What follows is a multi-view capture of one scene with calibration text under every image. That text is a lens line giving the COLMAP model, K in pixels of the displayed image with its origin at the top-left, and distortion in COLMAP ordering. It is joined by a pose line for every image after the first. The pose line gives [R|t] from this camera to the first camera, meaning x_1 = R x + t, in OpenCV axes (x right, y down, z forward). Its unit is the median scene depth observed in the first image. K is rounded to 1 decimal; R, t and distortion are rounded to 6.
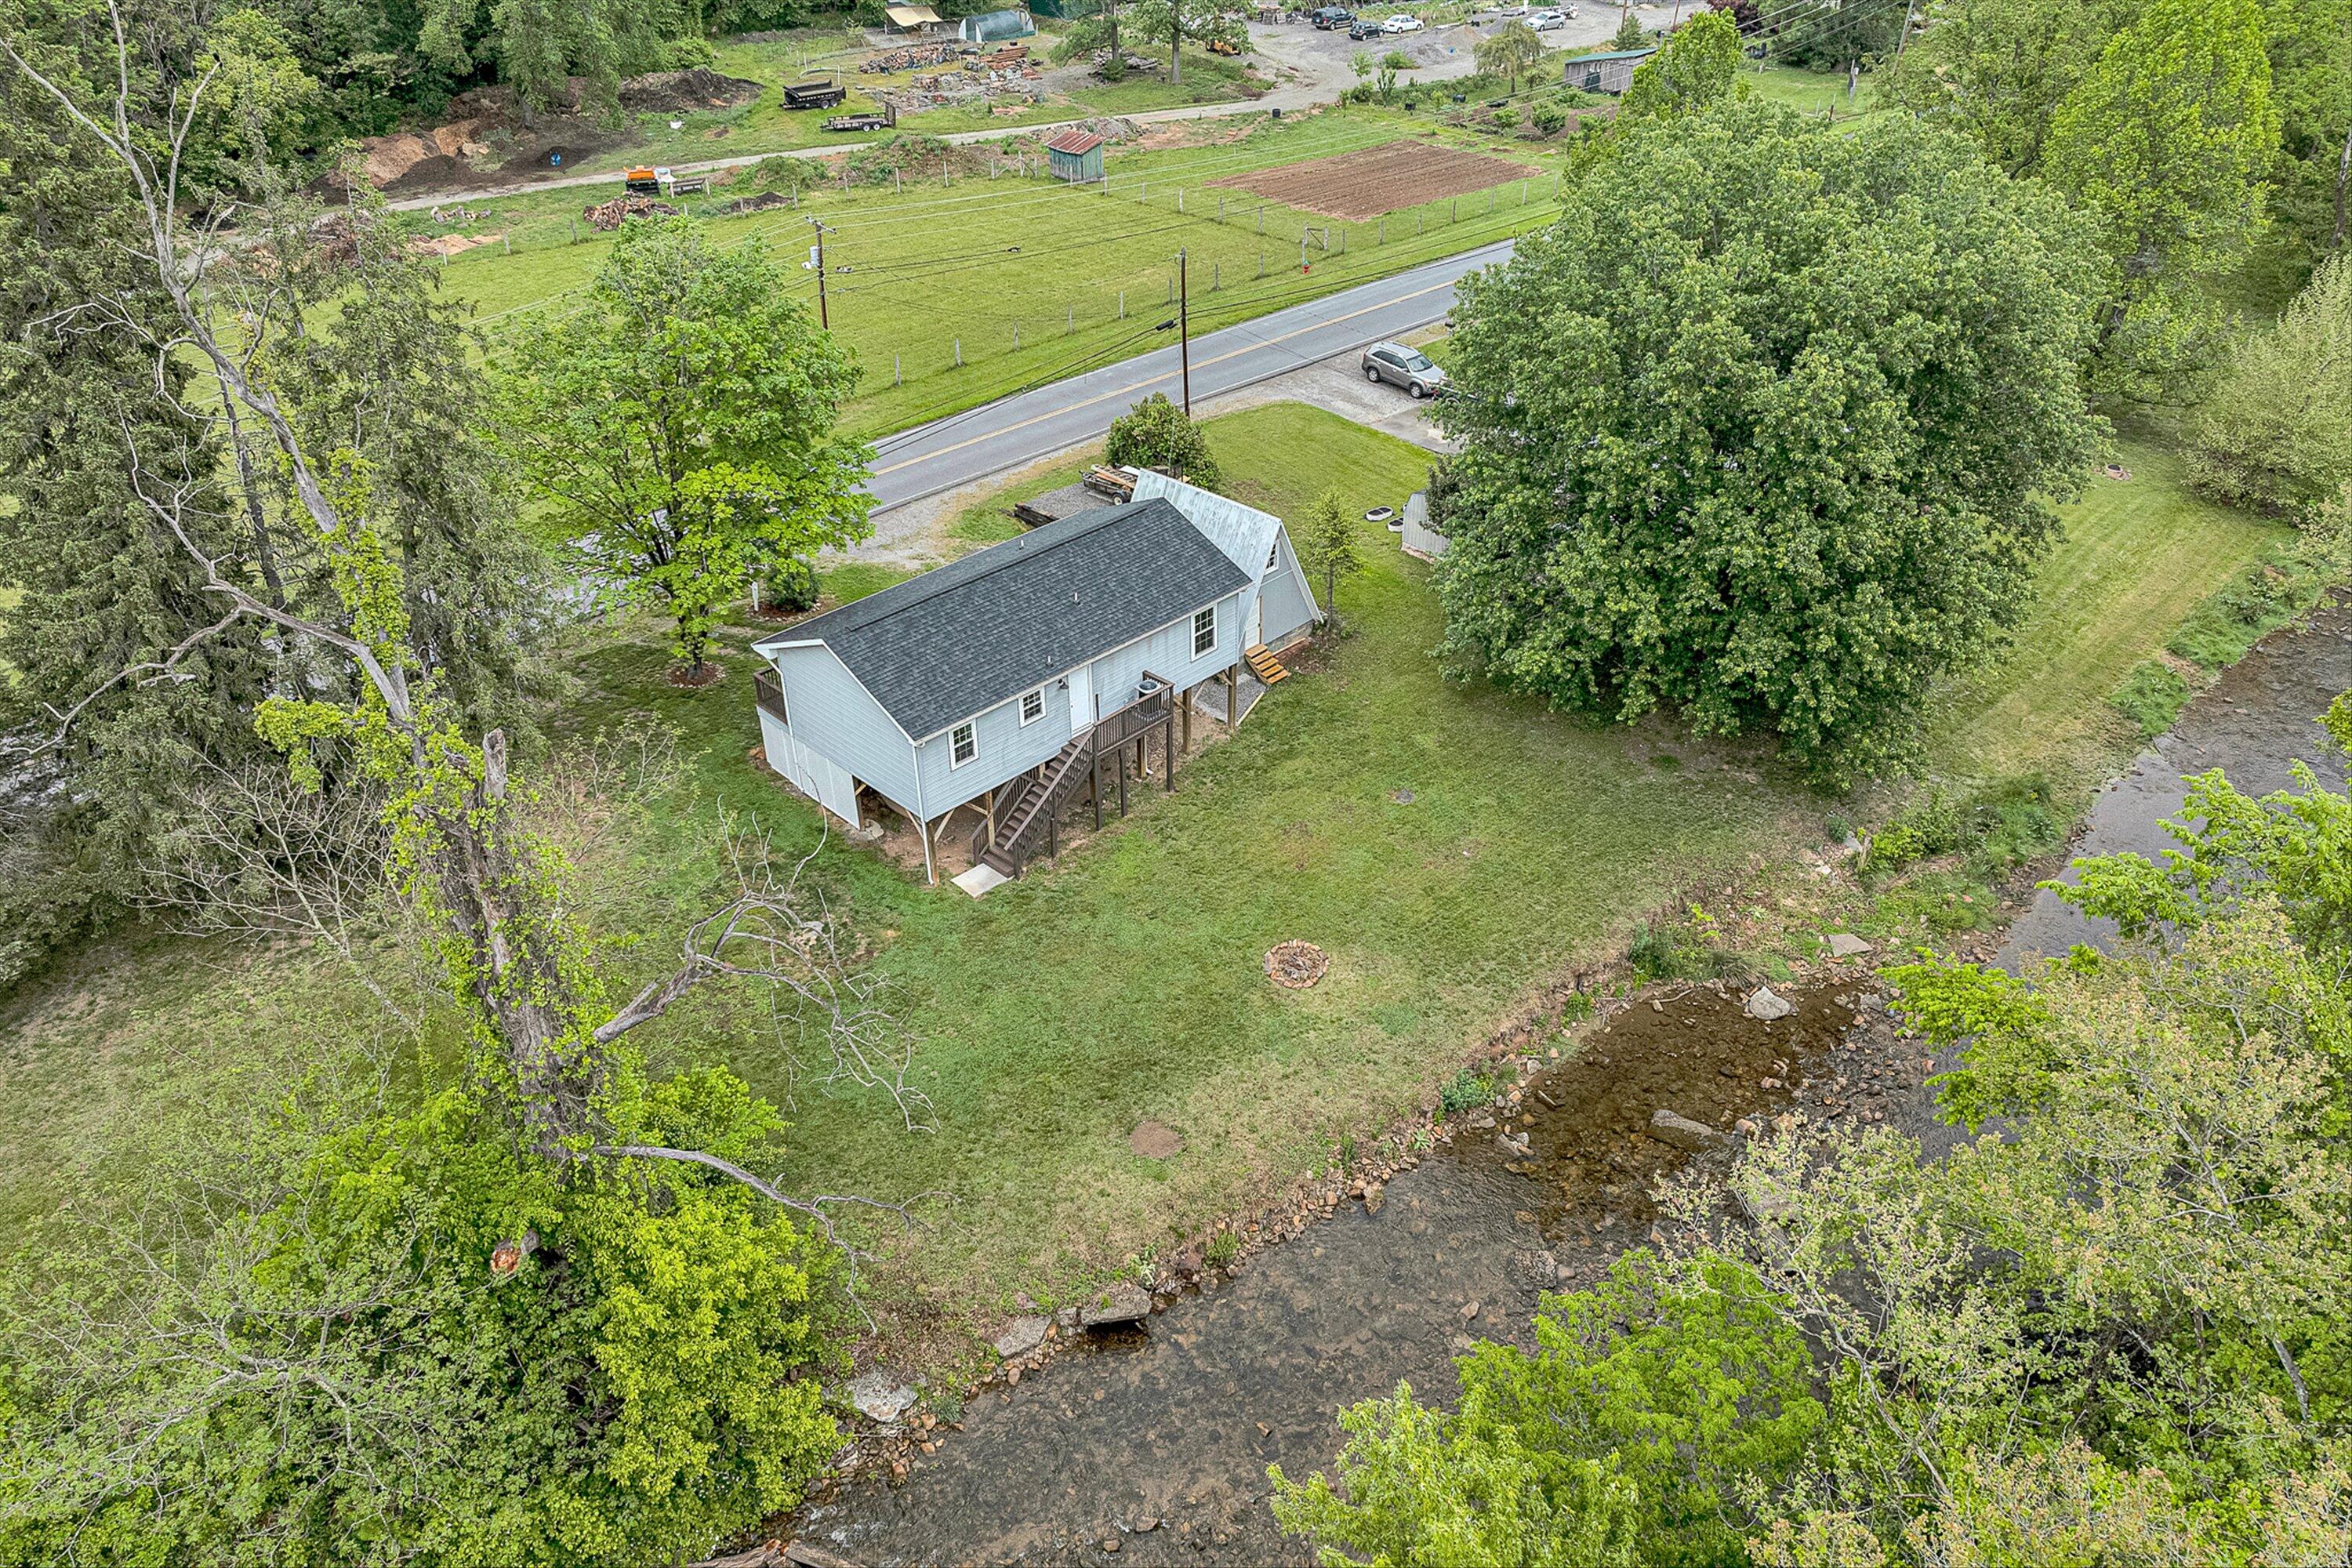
lens RADIAL K [[1627.5, 0, 1176.0], [0, 1627.5, 784.0], [0, 0, 1]] dist [0.000167, -0.077333]
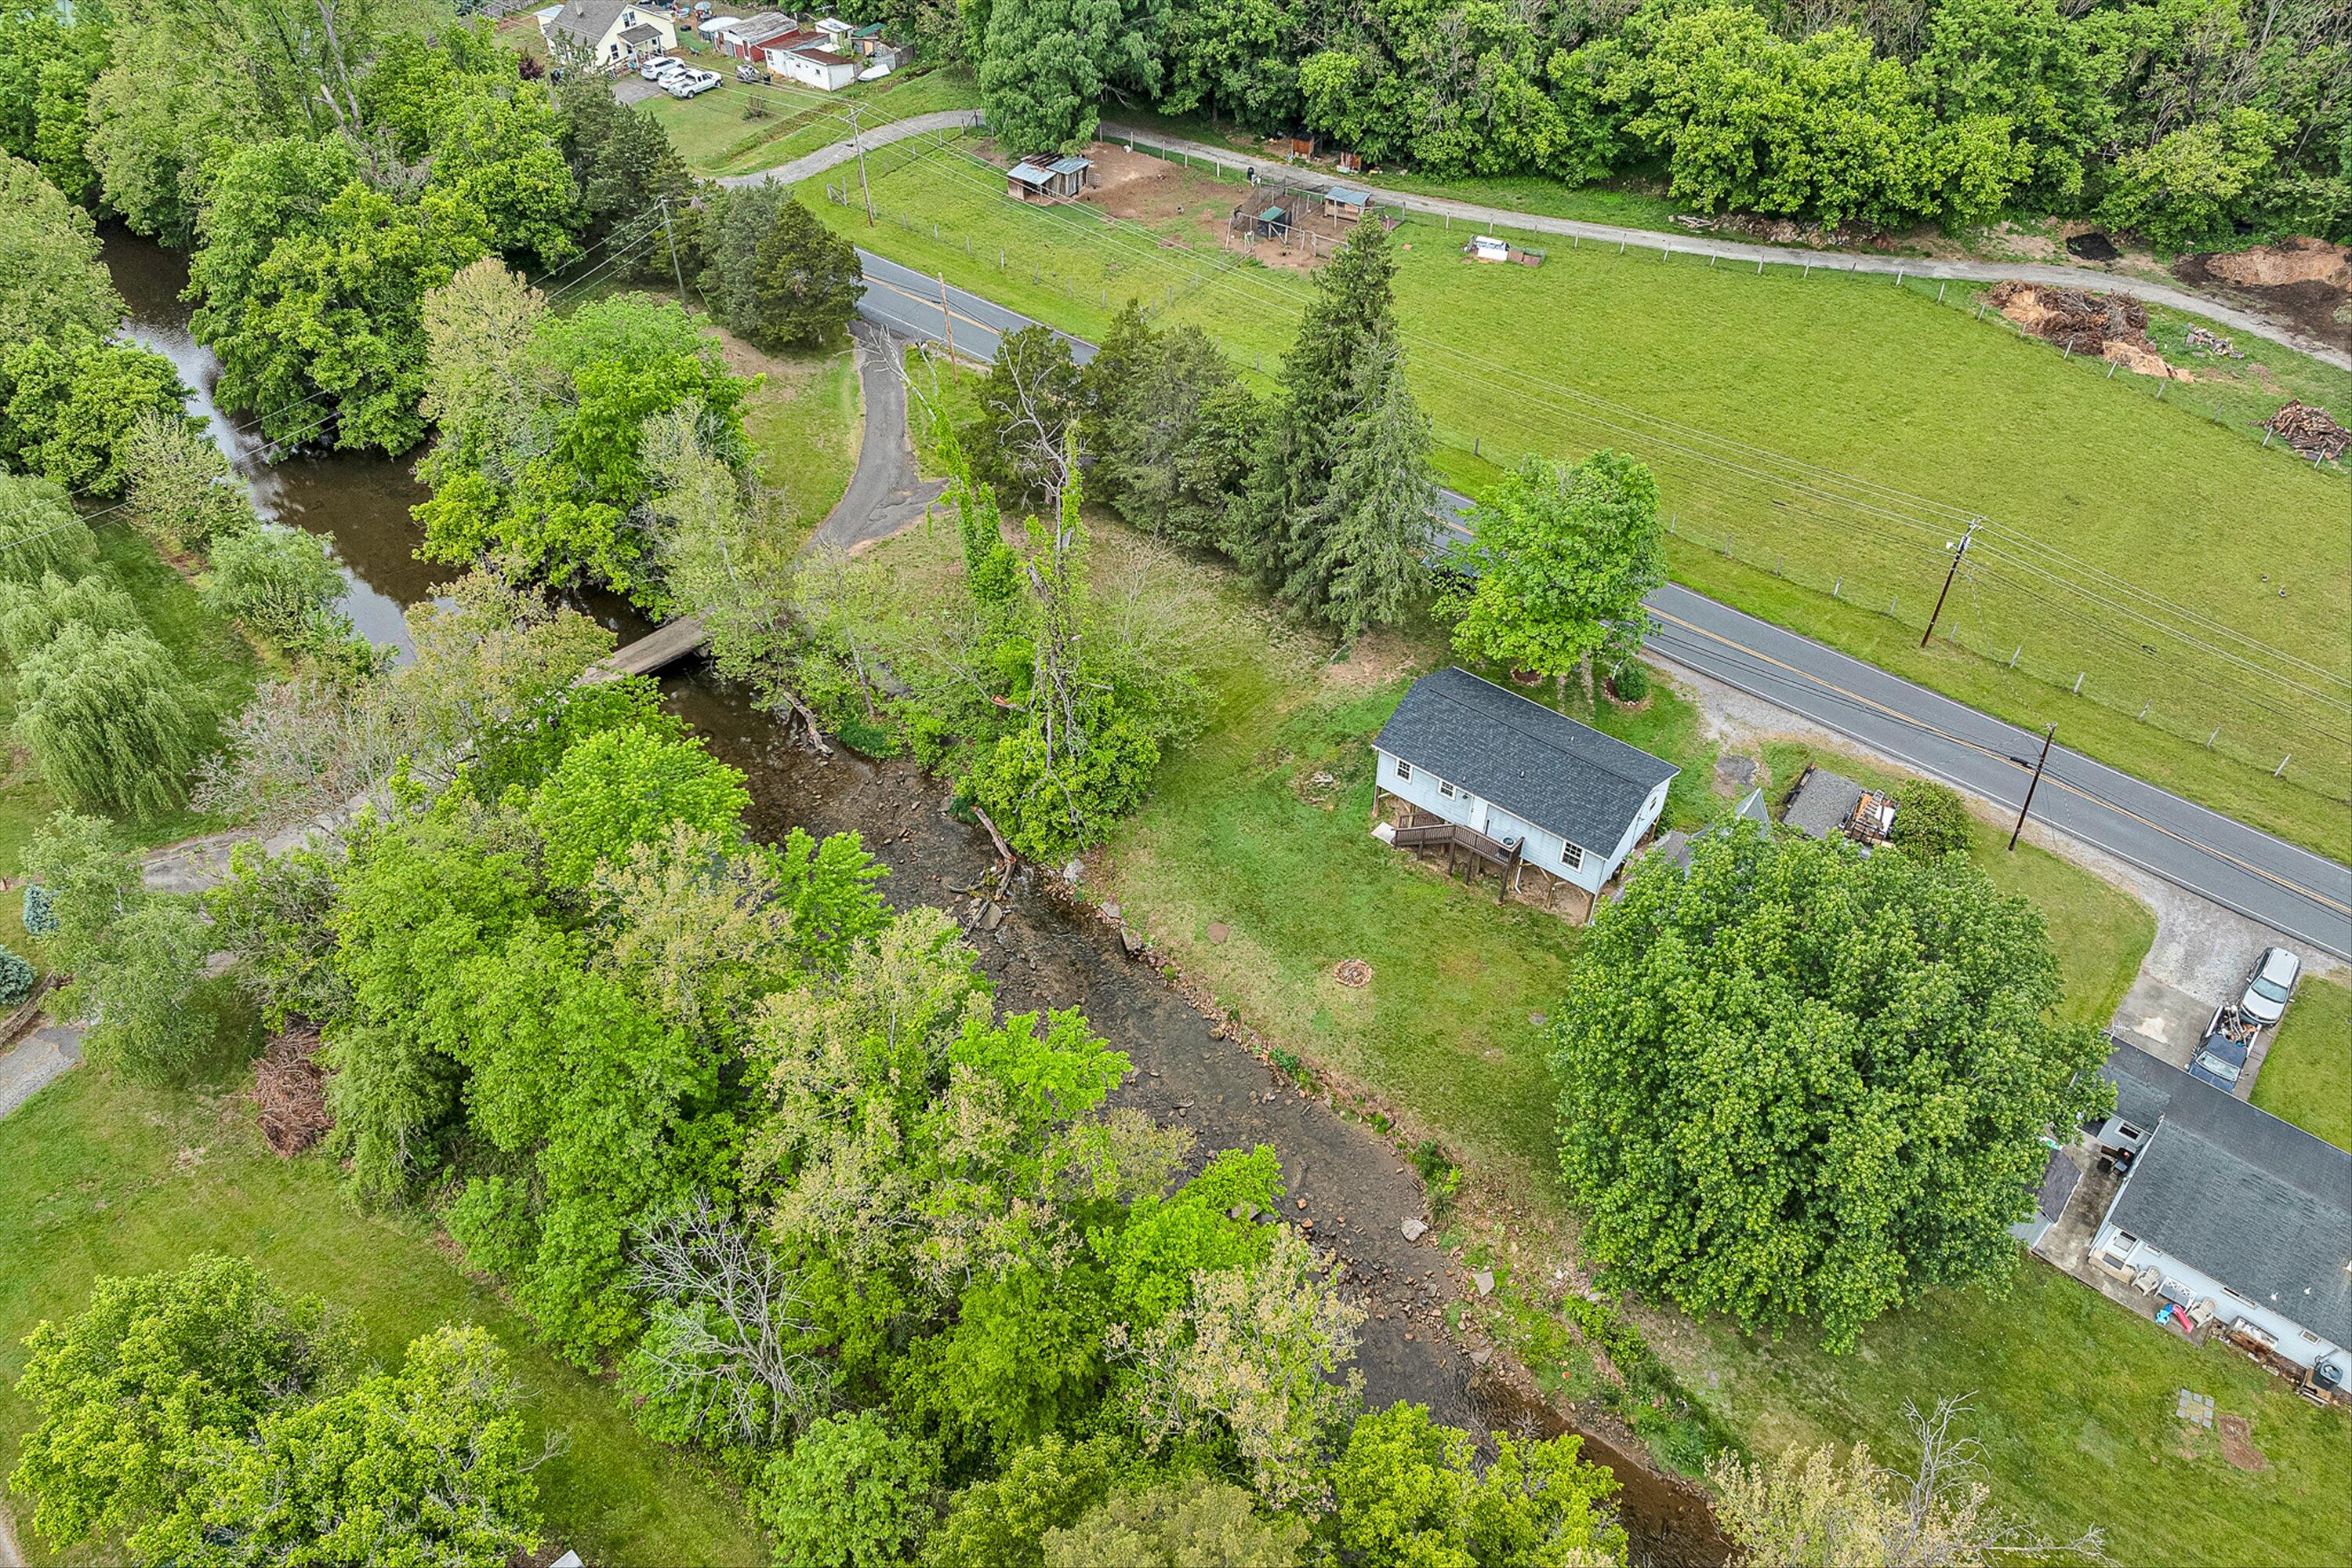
lens RADIAL K [[1627.5, 0, 1176.0], [0, 1627.5, 784.0], [0, 0, 1]] dist [0.000167, -0.077333]
pose [[0.120109, 0.694841, -0.709063, 0.532591], [-0.541944, 0.644313, 0.539590, -0.400953], [0.831788, 0.319462, 0.453953, -0.021907]]
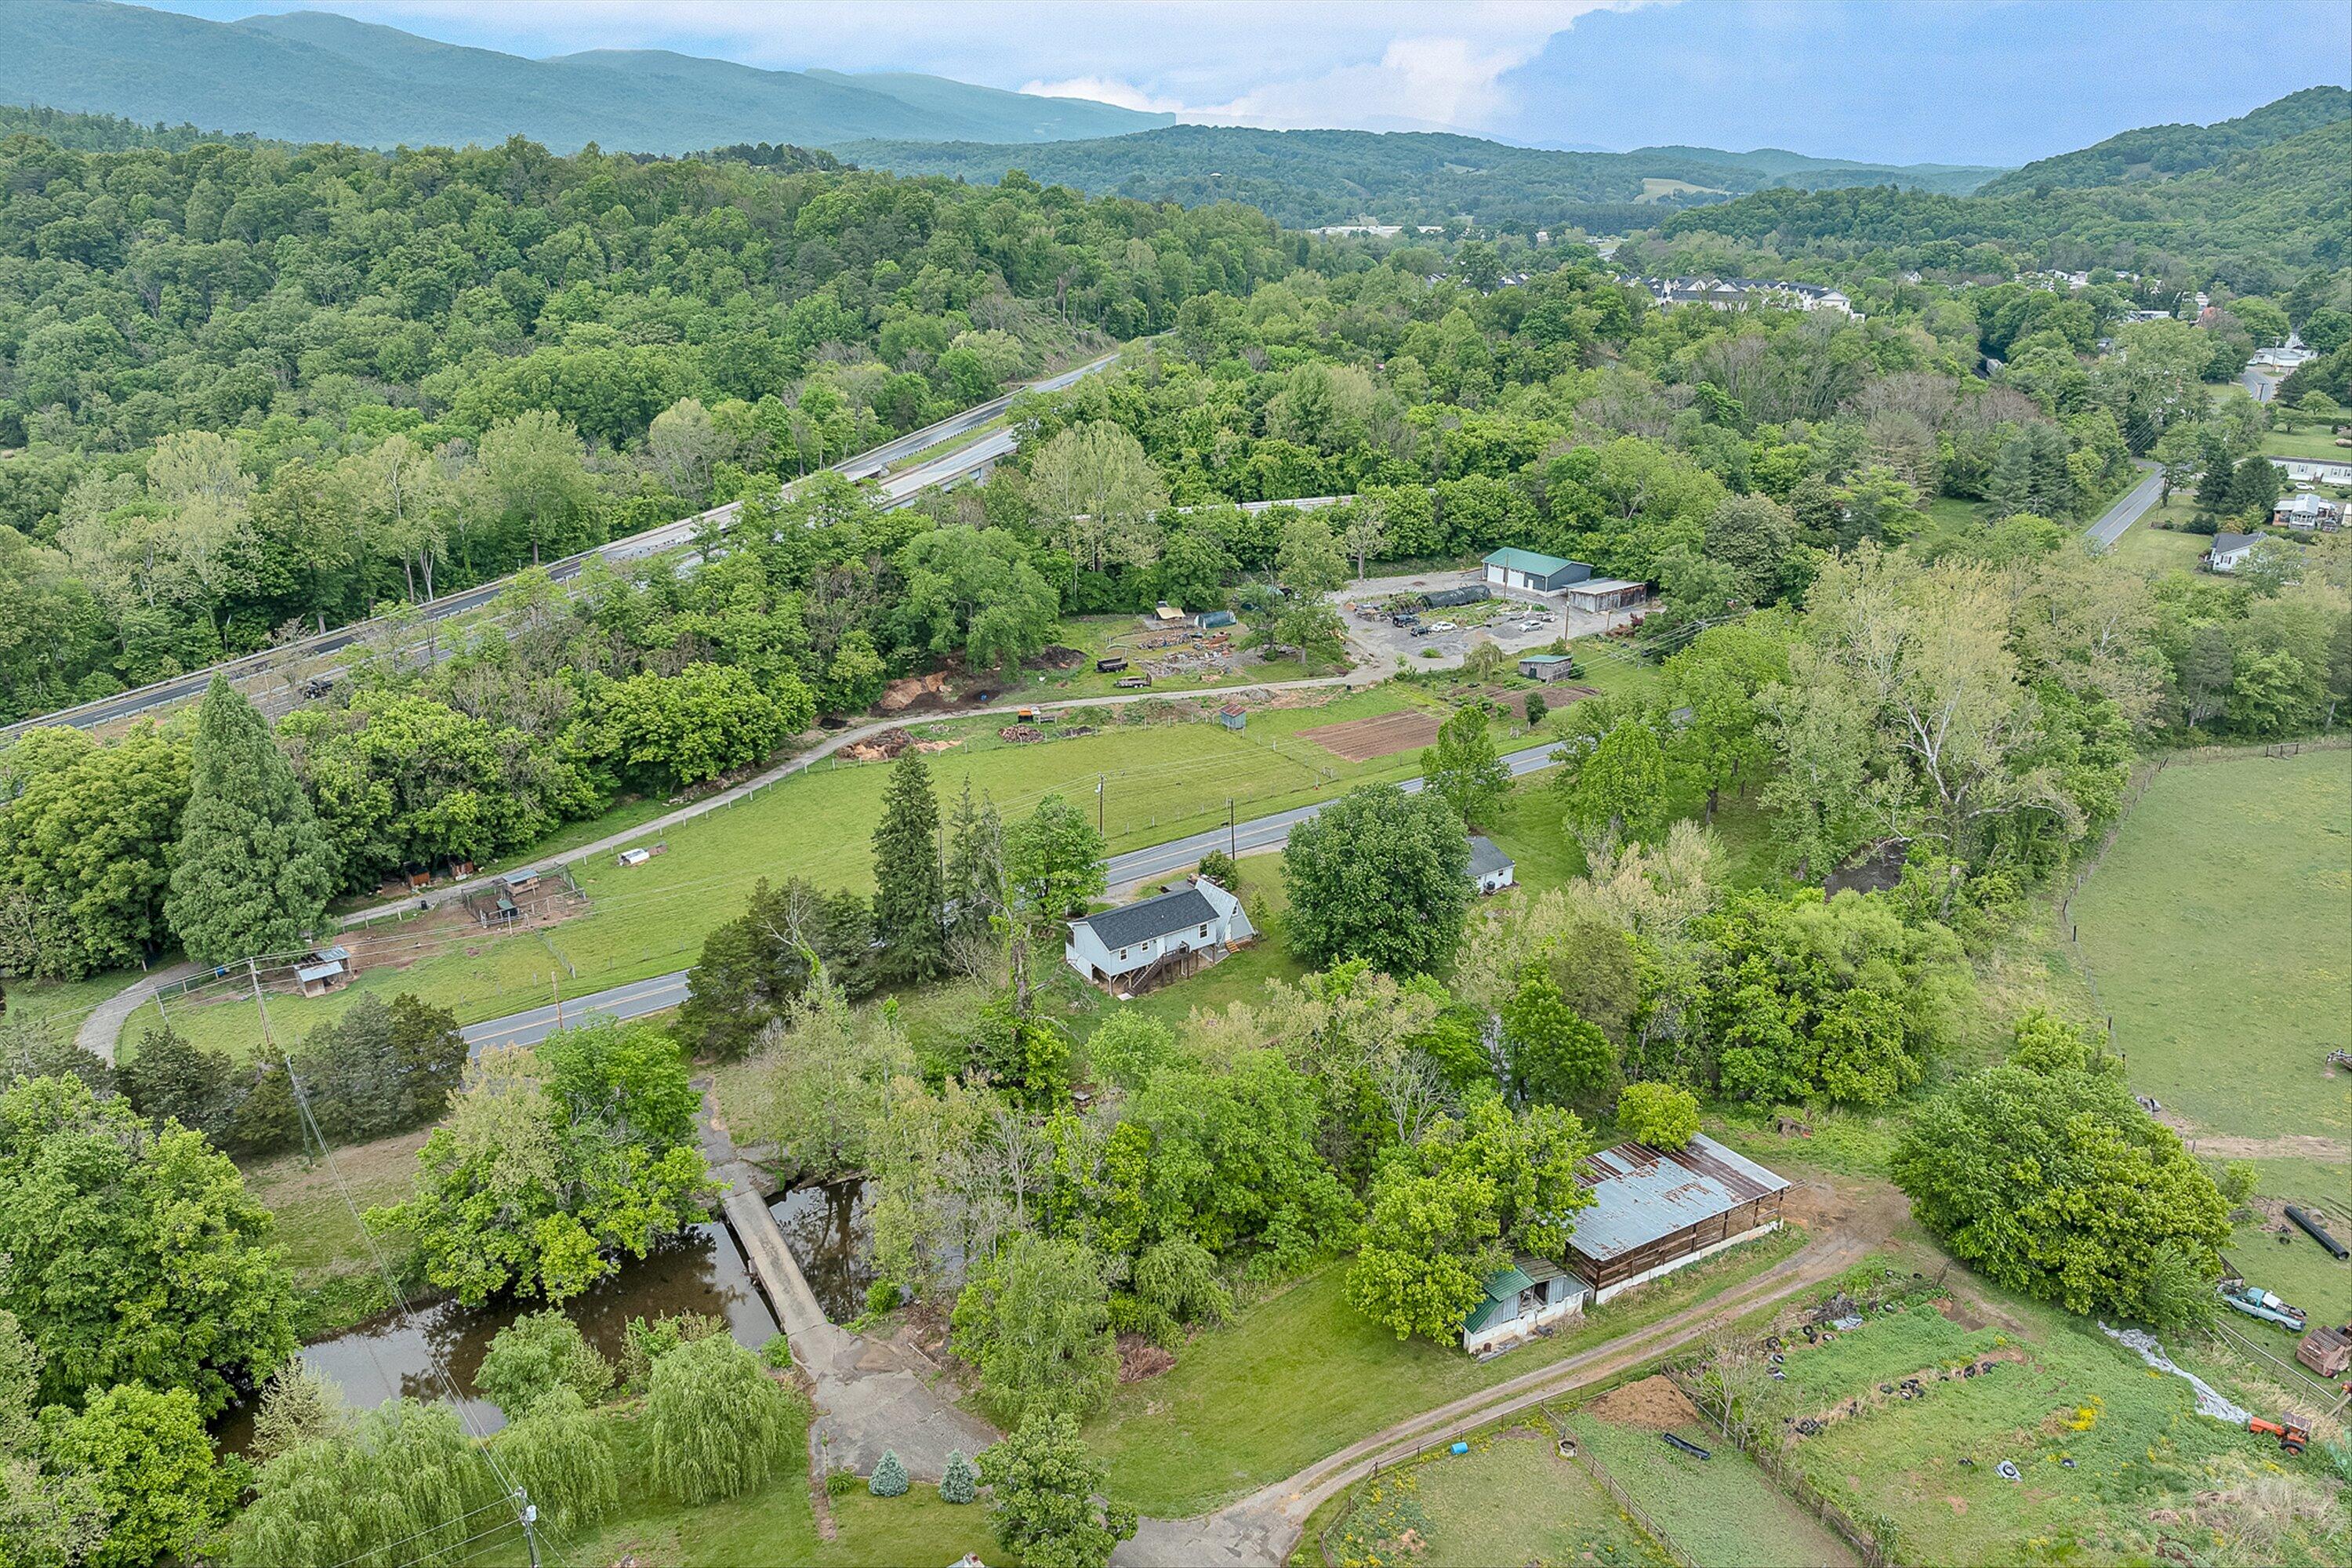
lens RADIAL K [[1669.3, 0, 1176.0], [0, 1669.3, 784.0], [0, 0, 1]] dist [-0.060580, 0.035693]
pose [[0.983972, 0.065316, -0.165928, 0.254055], [-0.099867, 0.972735, -0.209318, 0.164696], [0.147732, 0.222534, 0.963667, -1.160642]]
